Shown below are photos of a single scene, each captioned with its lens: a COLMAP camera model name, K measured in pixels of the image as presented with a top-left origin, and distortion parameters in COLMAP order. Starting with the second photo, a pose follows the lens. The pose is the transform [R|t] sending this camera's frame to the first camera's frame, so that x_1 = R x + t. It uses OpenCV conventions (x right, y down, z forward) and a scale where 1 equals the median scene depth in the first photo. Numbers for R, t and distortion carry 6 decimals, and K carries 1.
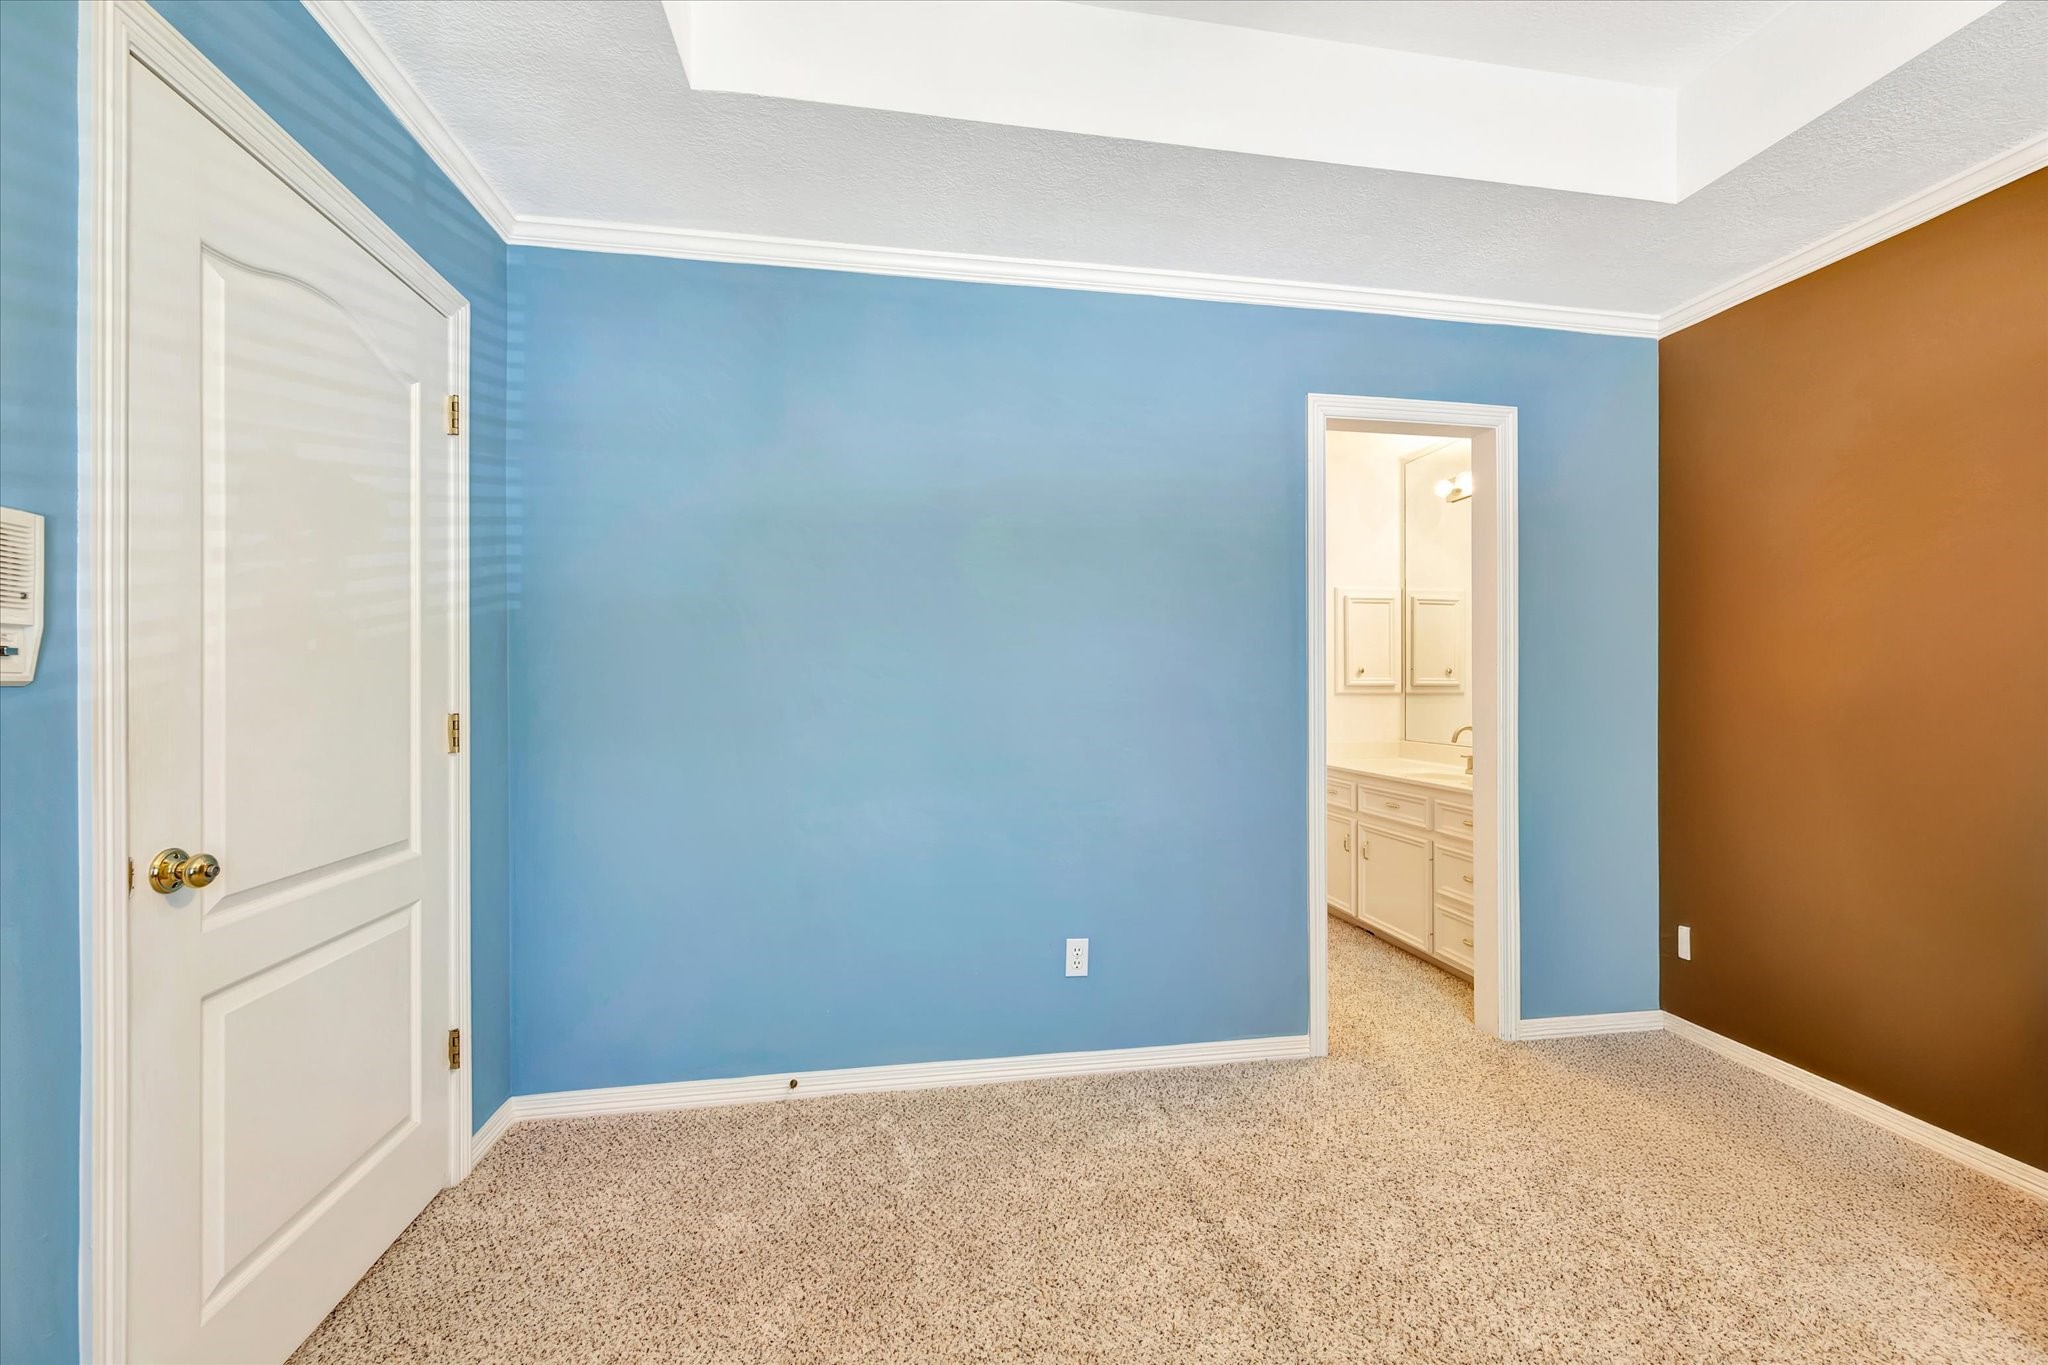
lens RADIAL K [[815.5, 0, 1038.2], [0, 815.5, 689.1], [0, 0, 1]] dist [0.010509, 0.000210]
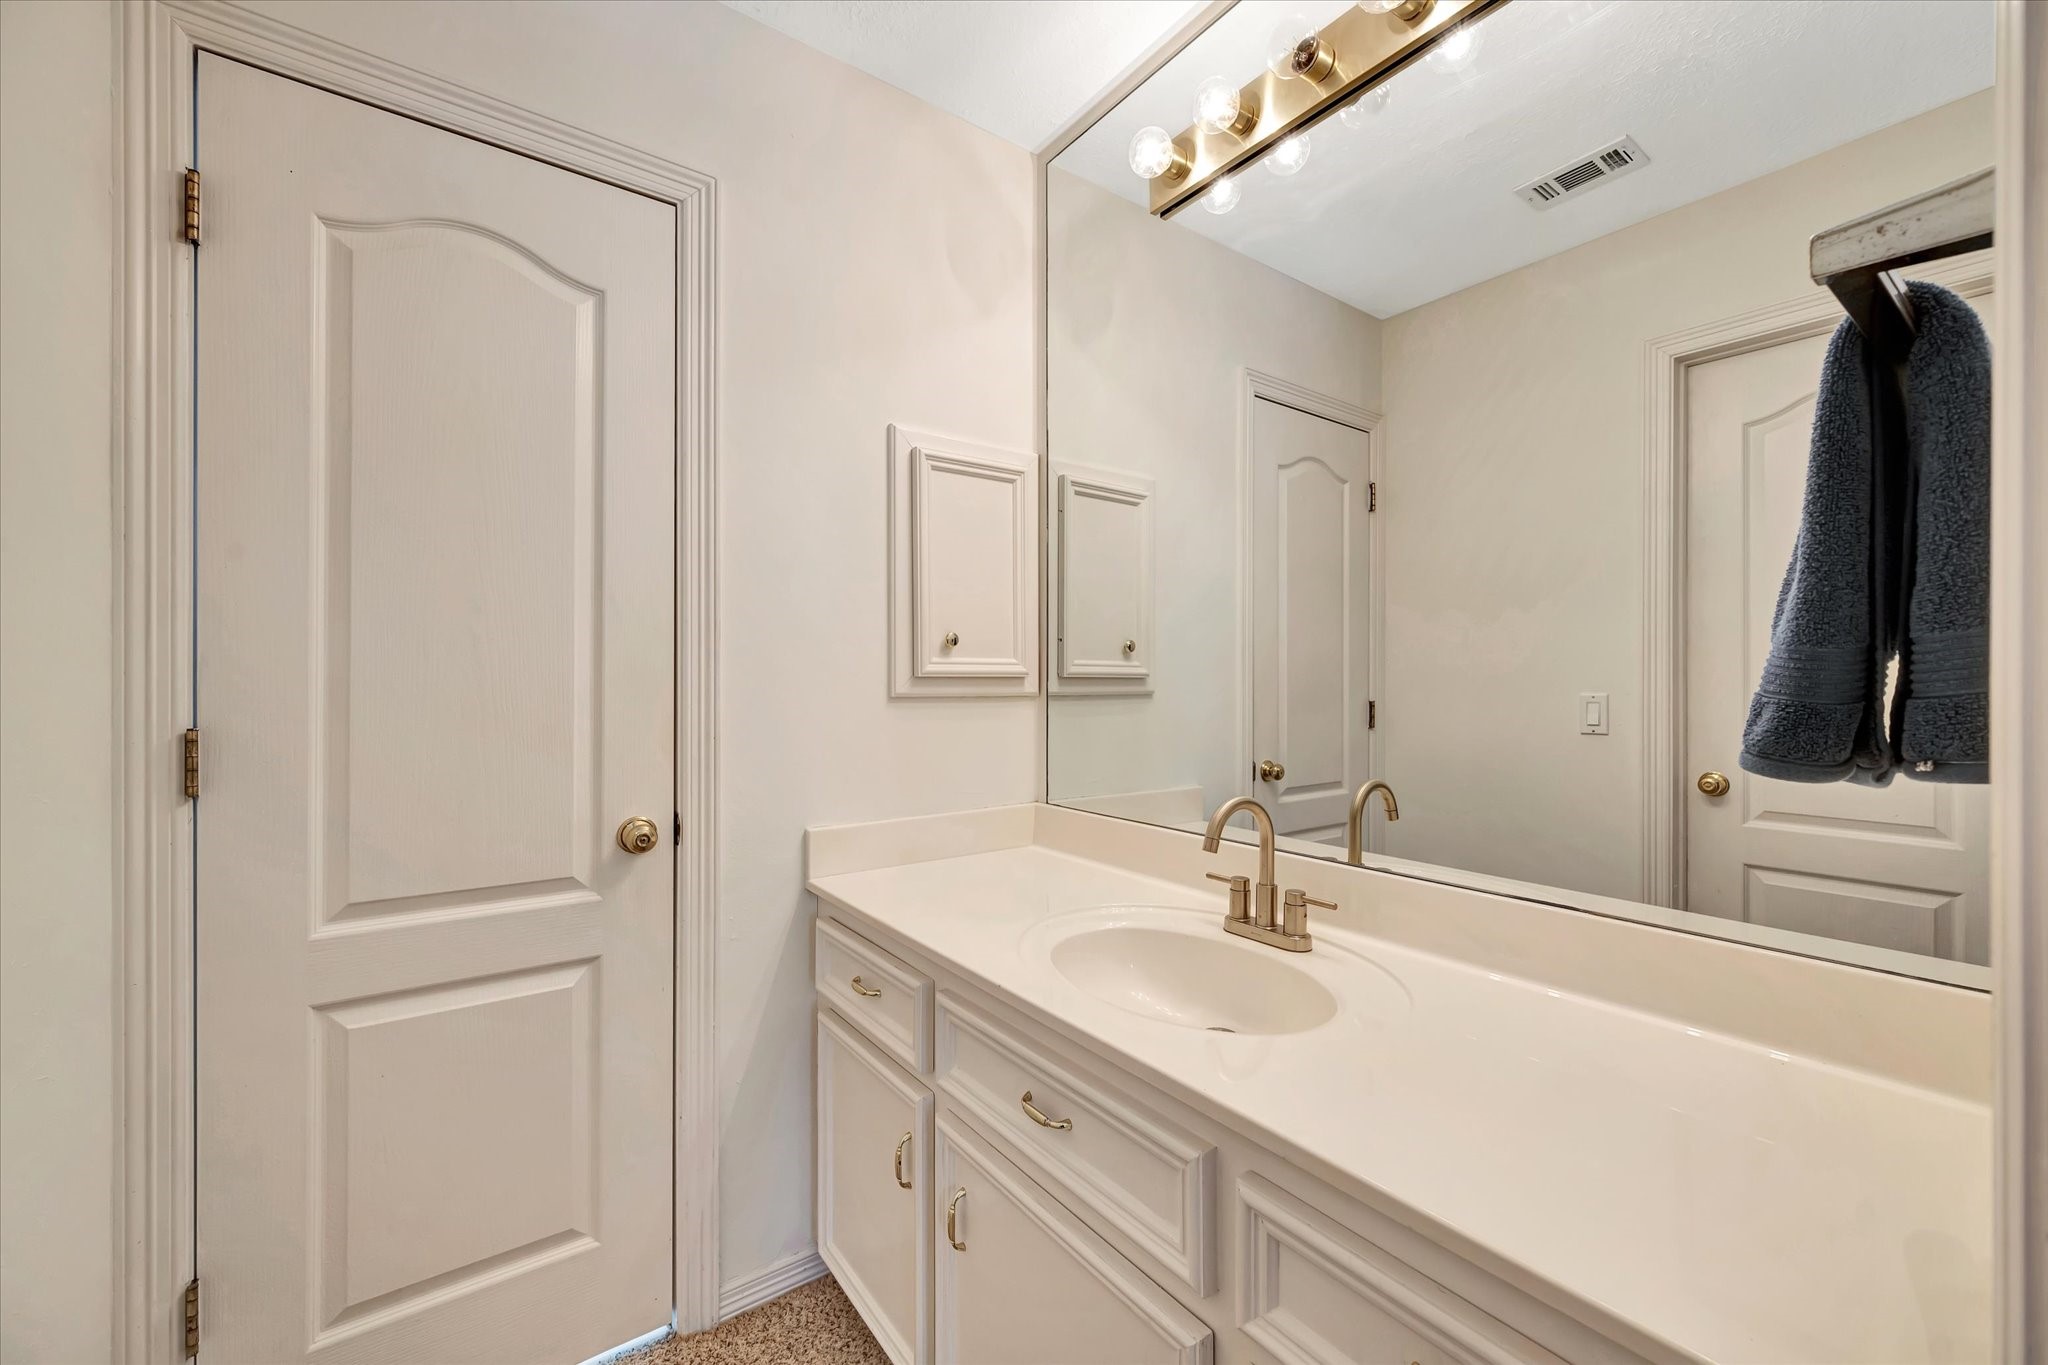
lens RADIAL K [[815.5, 0, 1029.7], [0, 815.5, 682.8], [0, 0, 1]] dist [0.010509, 0.000210]
pose [[0.897501, 0.000610, 0.441013, 0.249731], [-0.001166, 0.999999, 0.000990, -0.001595], [-0.441012, -0.001403, 0.897500, 0.614813]]
